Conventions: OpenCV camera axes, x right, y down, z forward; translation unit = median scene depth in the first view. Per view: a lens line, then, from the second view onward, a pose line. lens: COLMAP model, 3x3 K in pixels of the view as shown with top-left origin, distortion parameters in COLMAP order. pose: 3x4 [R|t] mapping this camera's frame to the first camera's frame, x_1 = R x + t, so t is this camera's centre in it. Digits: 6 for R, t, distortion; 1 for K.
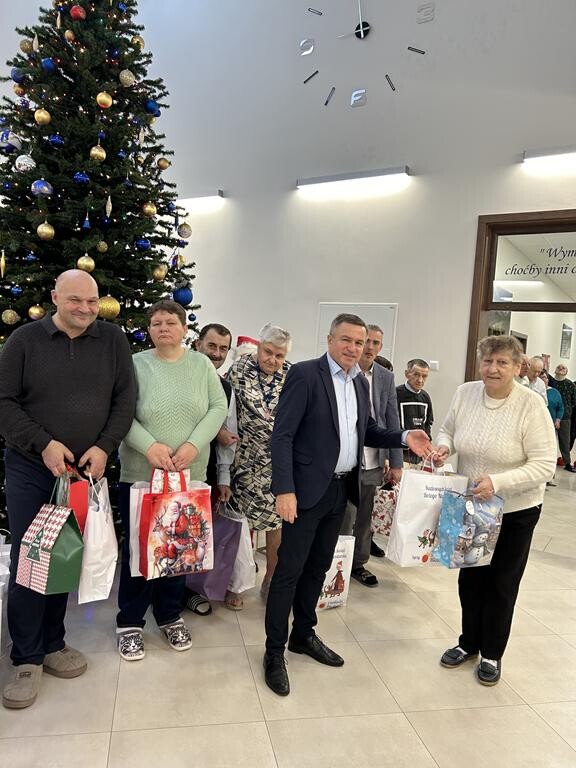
lens RADIAL K [[580.8, 0, 291.6], [0, 580.8, 381.6], [0, 0, 1]] dist [0.054471, -0.062319]
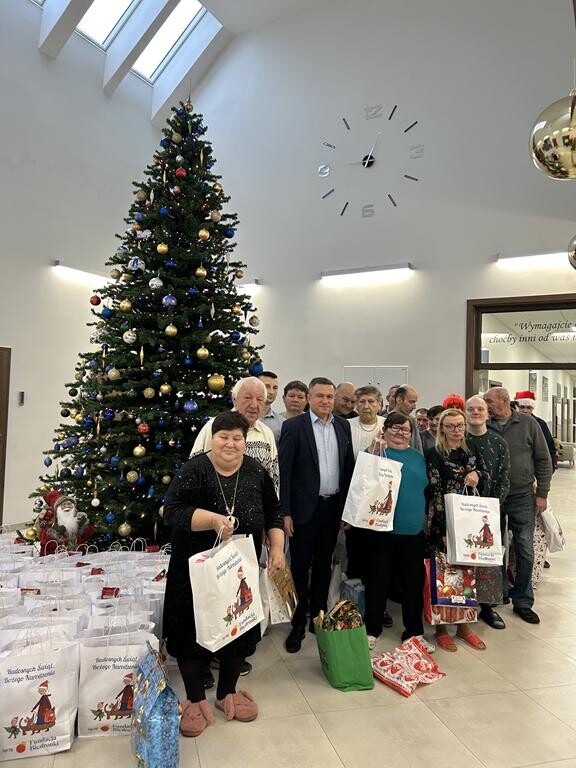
lens RADIAL K [[580.8, 0, 294.3], [0, 580.8, 382.7], [0, 0, 1]] dist [0.054471, -0.062319]
pose [[0.997474, -0.040049, 0.058673, -0.178523], [0.044689, 0.995791, -0.080026, -0.007308], [-0.055221, 0.082446, 0.995065, -0.322854]]
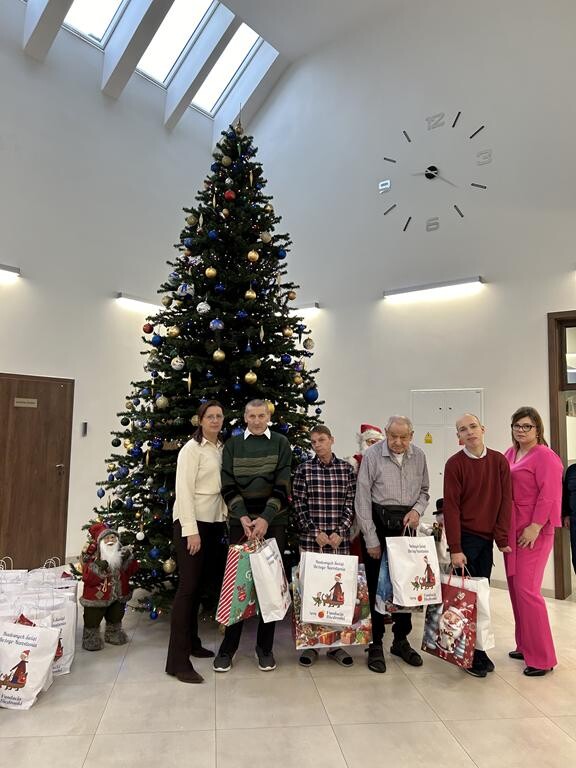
lens RADIAL K [[580.8, 0, 286.5], [0, 580.8, 382.2], [0, 0, 1]] dist [0.054471, -0.062319]
pose [[0.994056, -0.061302, -0.089970, -0.124913], [0.048532, 0.989267, -0.137825, -0.004192], [0.097454, 0.132639, 0.986362, -0.242701]]
